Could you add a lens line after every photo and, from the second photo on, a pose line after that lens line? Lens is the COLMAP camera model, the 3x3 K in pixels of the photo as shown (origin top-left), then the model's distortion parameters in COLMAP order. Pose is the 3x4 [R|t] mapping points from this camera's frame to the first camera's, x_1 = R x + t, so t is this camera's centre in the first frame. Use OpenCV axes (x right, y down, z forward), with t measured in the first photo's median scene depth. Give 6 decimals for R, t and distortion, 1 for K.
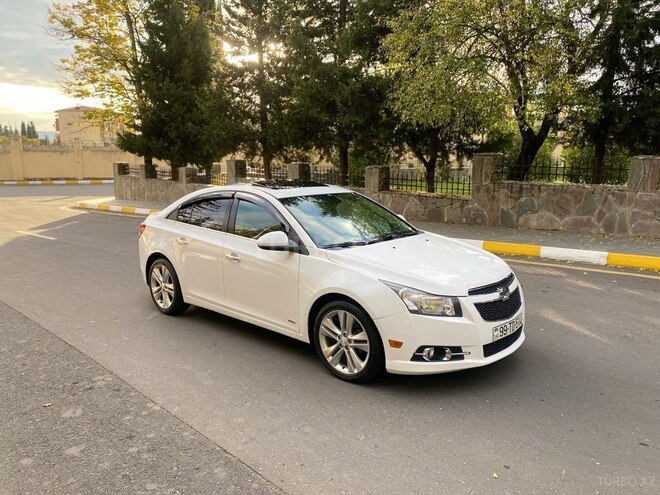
lens RADIAL K [[506.7, 0, 331.8], [0, 506.7, 247.0], [0, 0, 1]] dist [0.005569, -0.003204]
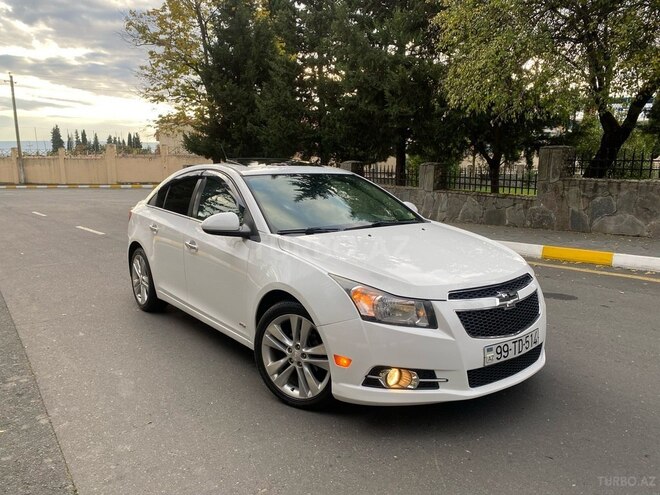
lens RADIAL K [[506.7, 0, 331.8], [0, 506.7, 247.0], [0, 0, 1]] dist [0.005569, -0.003204]
pose [[0.986418, 0.028156, -0.161824, 0.133804], [-0.031068, 0.999397, -0.015492, 0.022883], [0.161290, 0.020309, 0.986698, 0.160990]]
